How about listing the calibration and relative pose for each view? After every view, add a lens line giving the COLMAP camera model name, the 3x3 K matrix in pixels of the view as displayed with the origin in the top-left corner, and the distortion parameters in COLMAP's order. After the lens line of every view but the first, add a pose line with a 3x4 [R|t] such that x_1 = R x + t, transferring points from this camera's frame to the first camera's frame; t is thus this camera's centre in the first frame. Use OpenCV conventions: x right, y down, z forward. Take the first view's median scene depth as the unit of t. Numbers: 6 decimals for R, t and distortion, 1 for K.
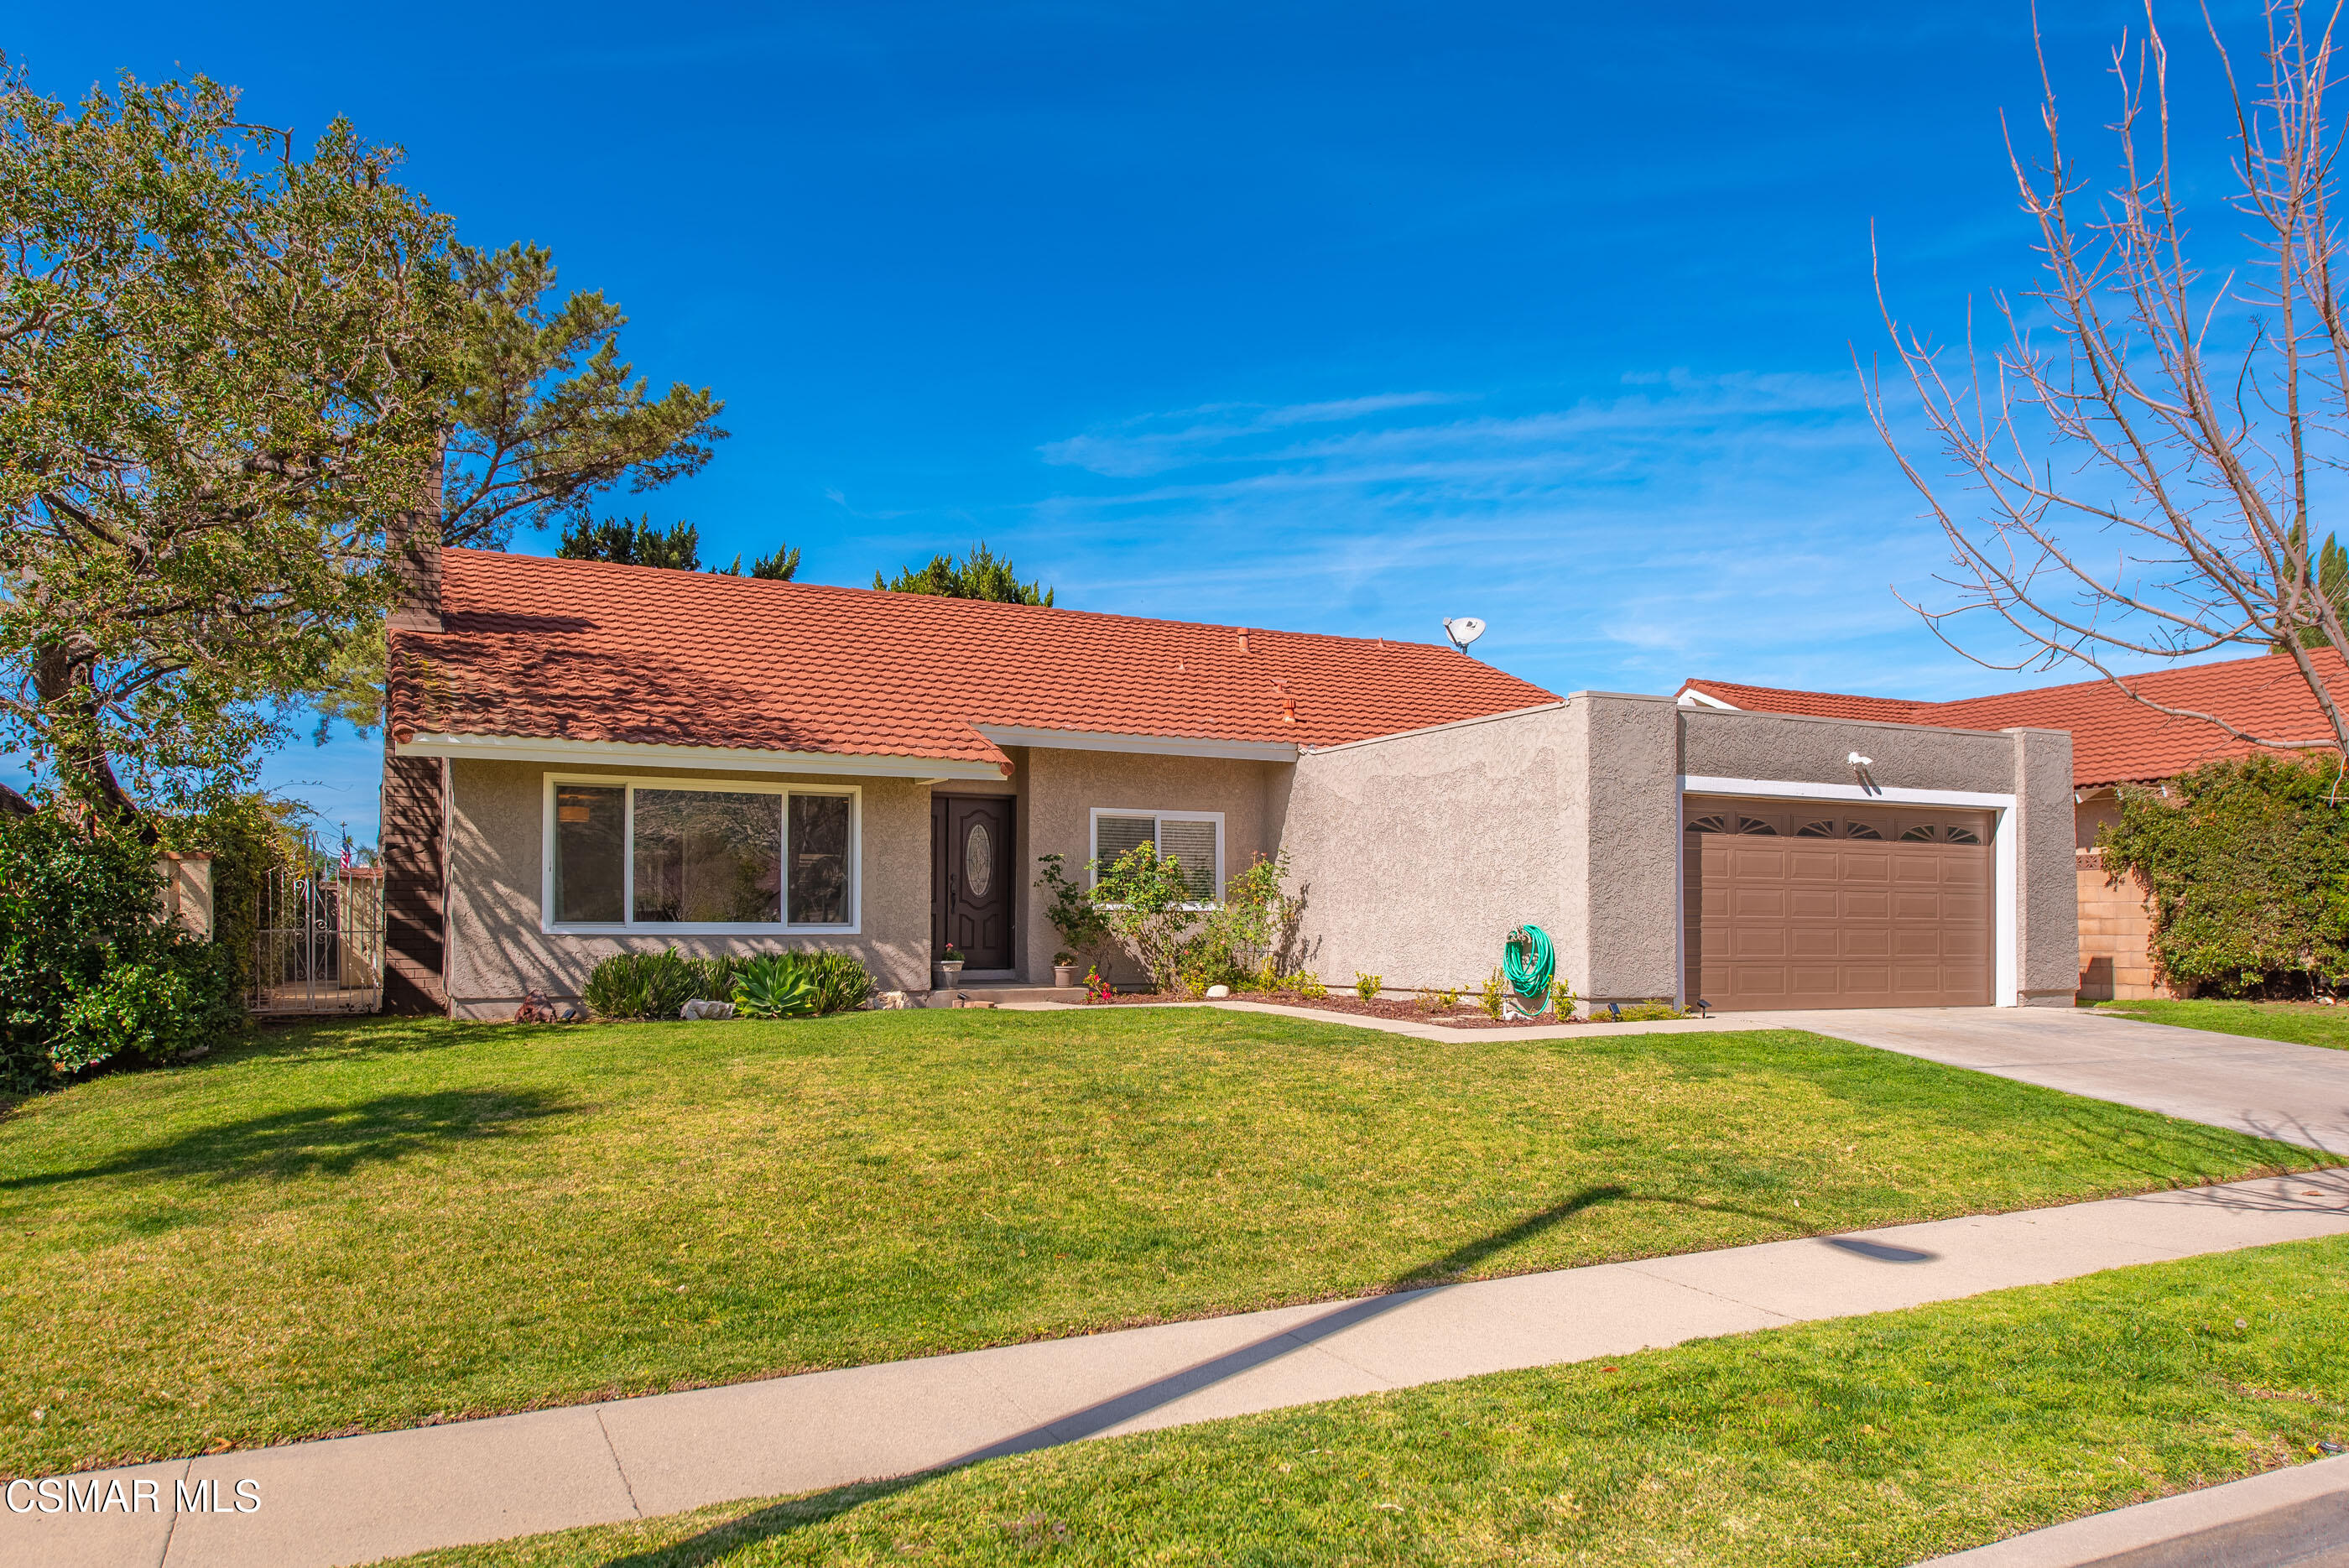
lens RADIAL K [[1637.1, 0, 1173.0], [0, 1637.1, 891.6], [0, 0, 1]] dist [0.023808, -0.015257]
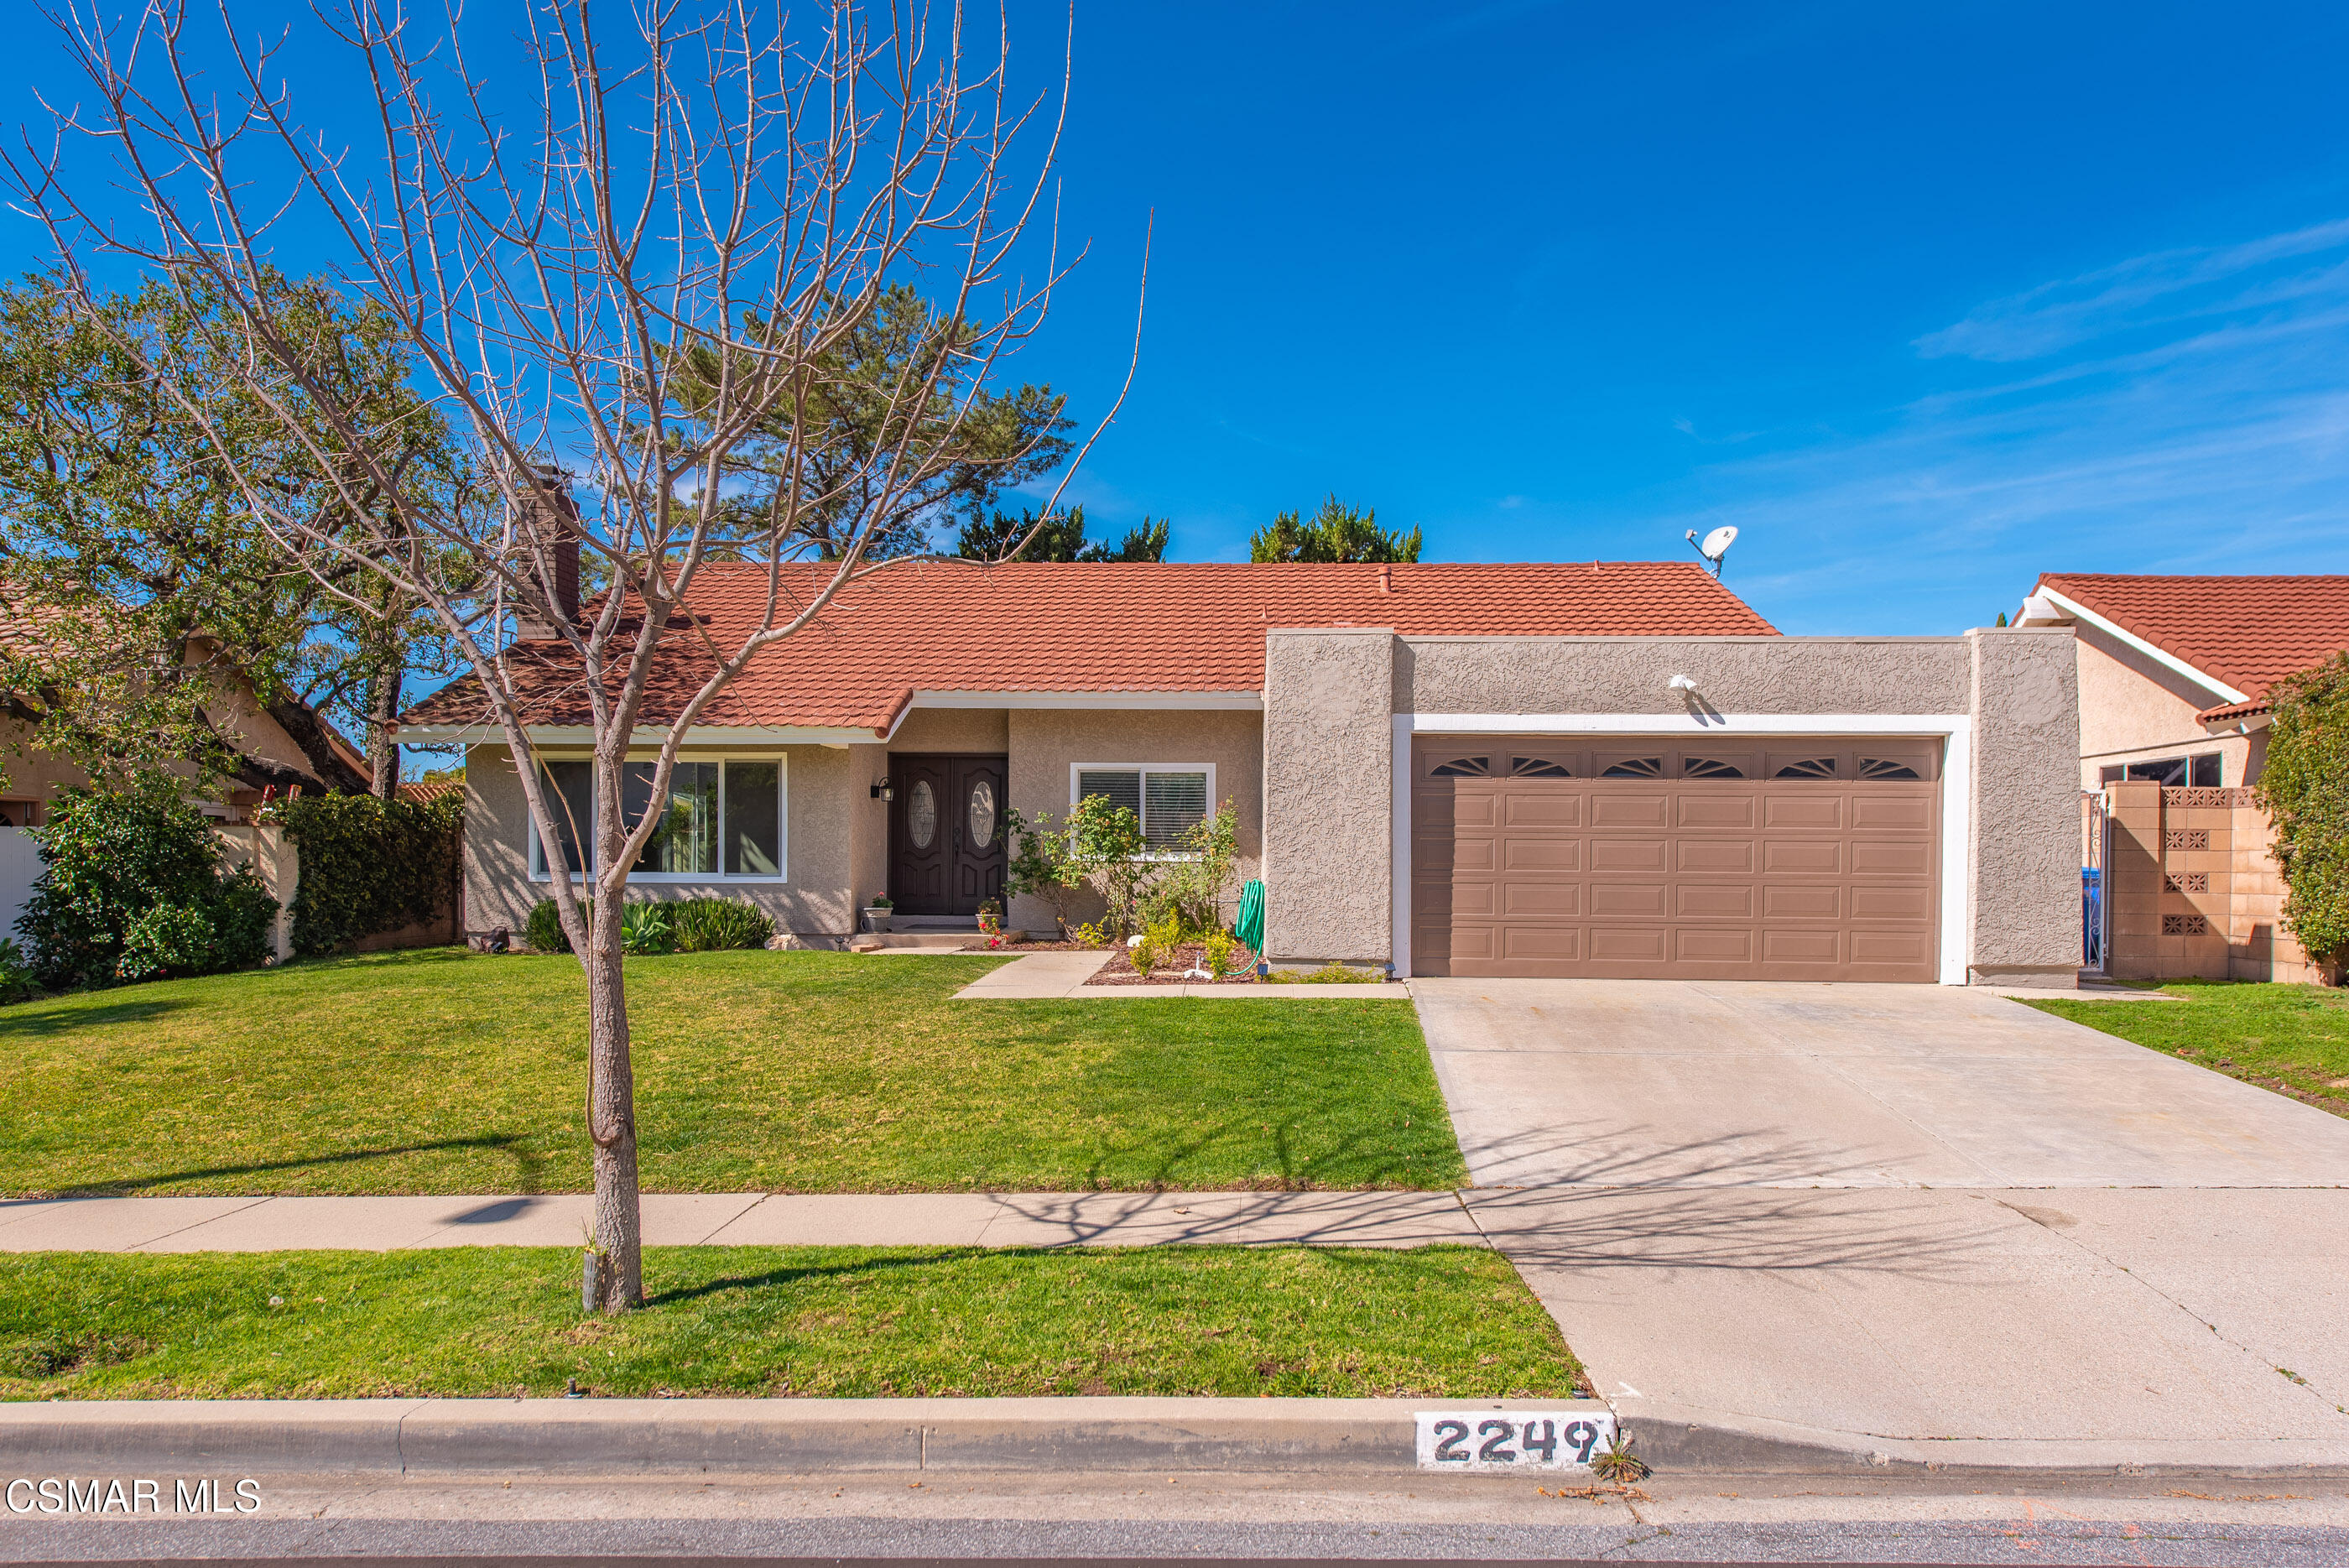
lens RADIAL K [[1637.1, 0, 1185.2], [0, 1637.1, 875.1], [0, 0, 1]] dist [0.023808, -0.015257]
pose [[0.875319, 0.004531, -0.483525, 0.591183], [0.007565, 0.999705, 0.023062, -0.003724], [0.483487, -0.023845, 0.875027, 0.137802]]
